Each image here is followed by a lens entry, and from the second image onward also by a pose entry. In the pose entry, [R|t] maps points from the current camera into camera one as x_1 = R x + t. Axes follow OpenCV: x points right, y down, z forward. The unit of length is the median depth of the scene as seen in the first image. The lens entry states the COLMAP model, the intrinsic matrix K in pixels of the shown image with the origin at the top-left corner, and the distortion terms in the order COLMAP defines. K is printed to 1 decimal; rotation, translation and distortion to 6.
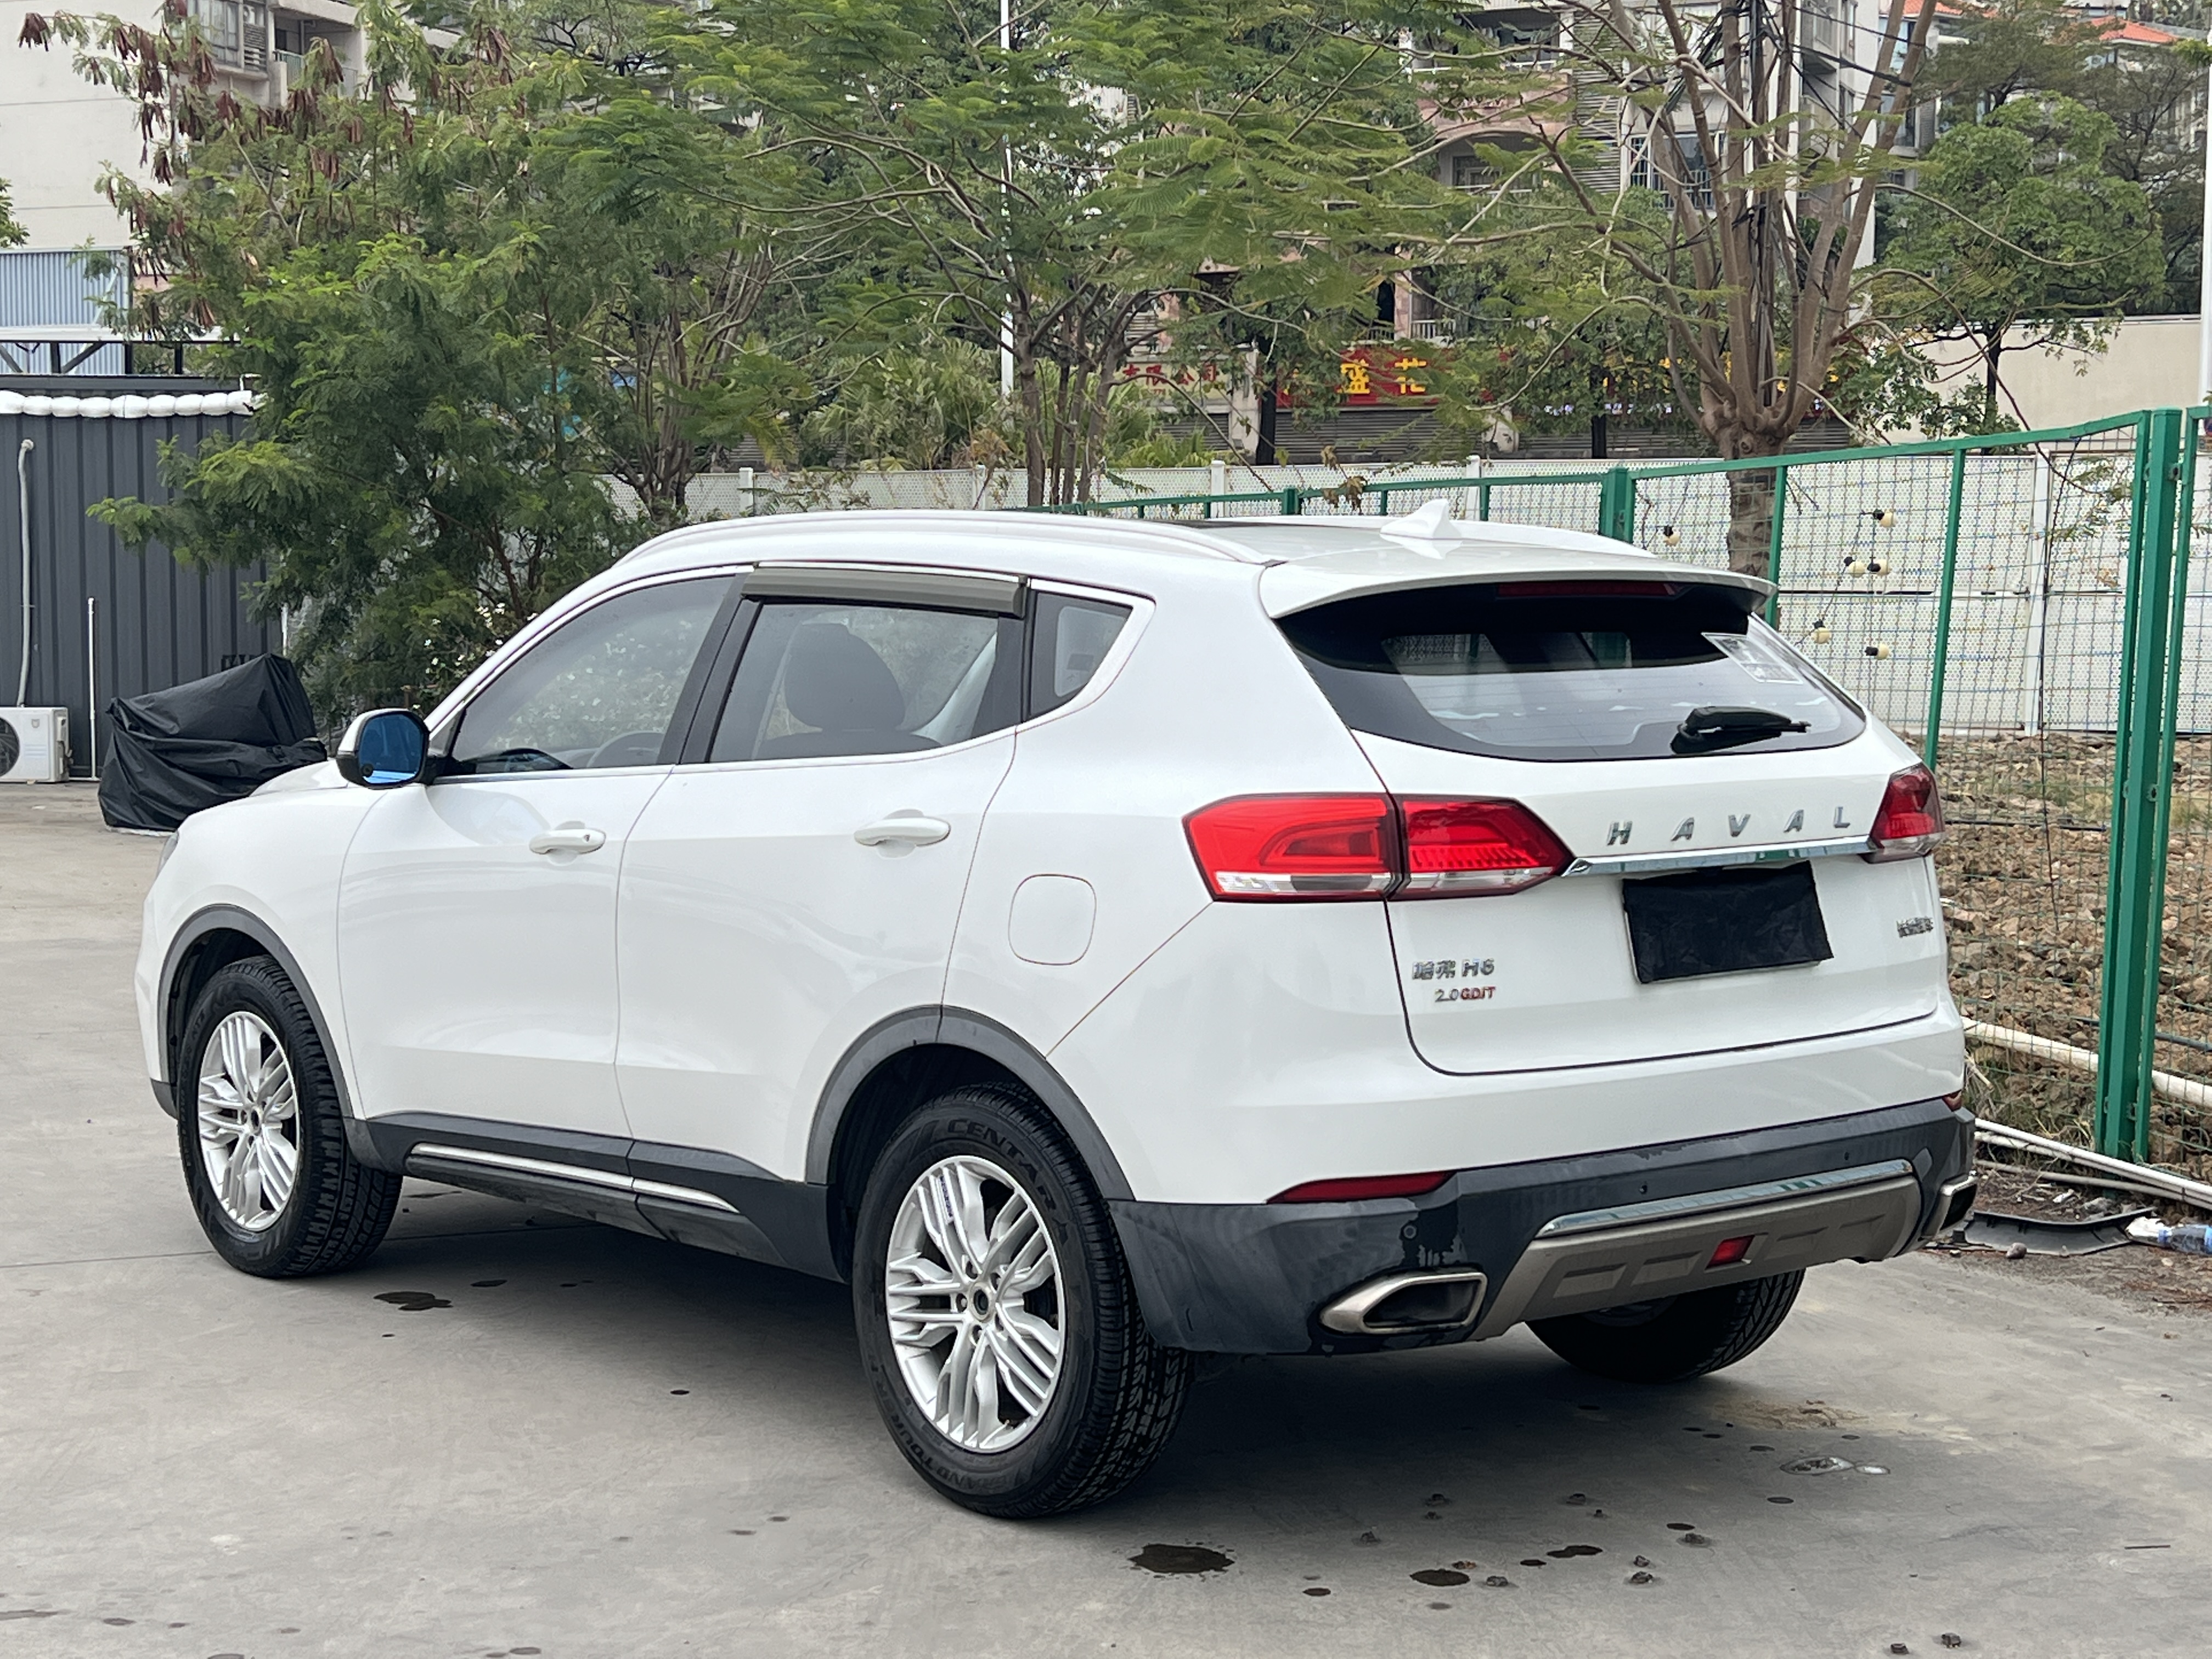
lens RADIAL K [[3442.6, 0, 1164.3], [0, 3442.6, 929.4], [0, 0, 1]] dist [0.278746, -1.829730]
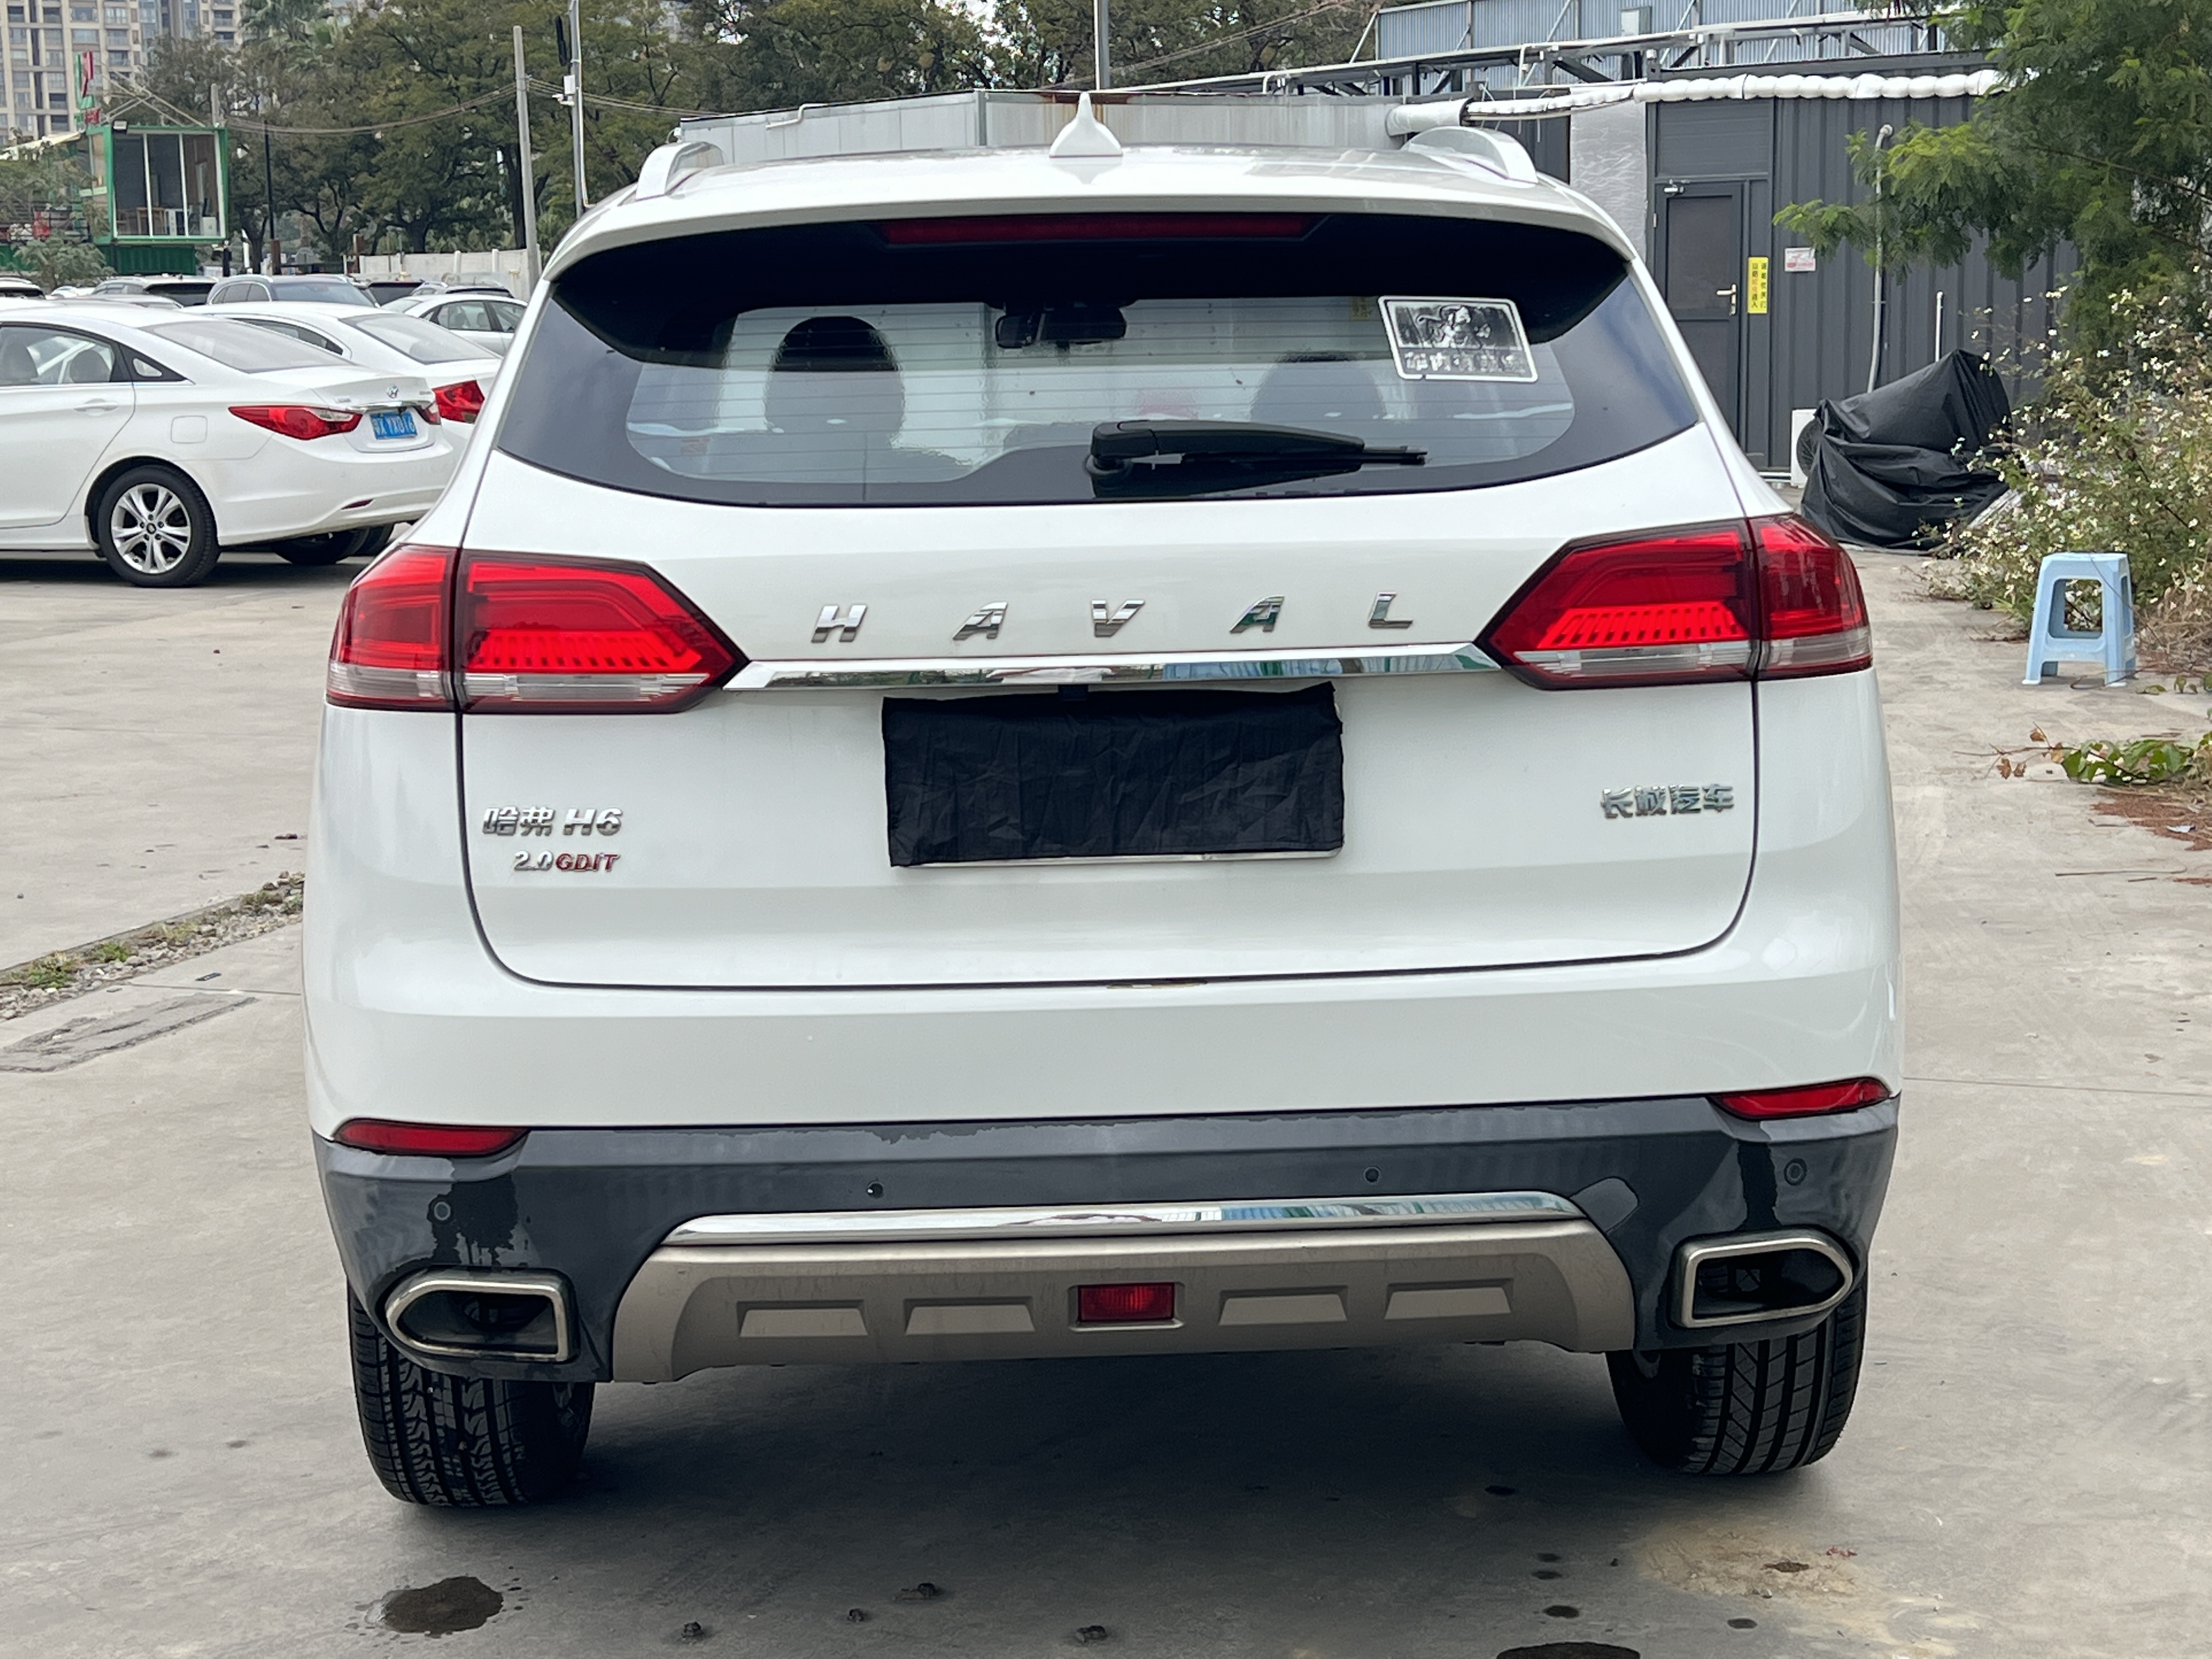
lens RADIAL K [[3442.6, 0, 1164.3], [0, 3442.6, 929.4], [0, 0, 1]] dist [0.278746, -1.829730]
pose [[0.779795, 0.093082, -0.619076, 0.547830], [-0.040027, 0.994274, 0.099078, -0.035919], [0.624754, -0.052481, 0.779056, 0.525493]]
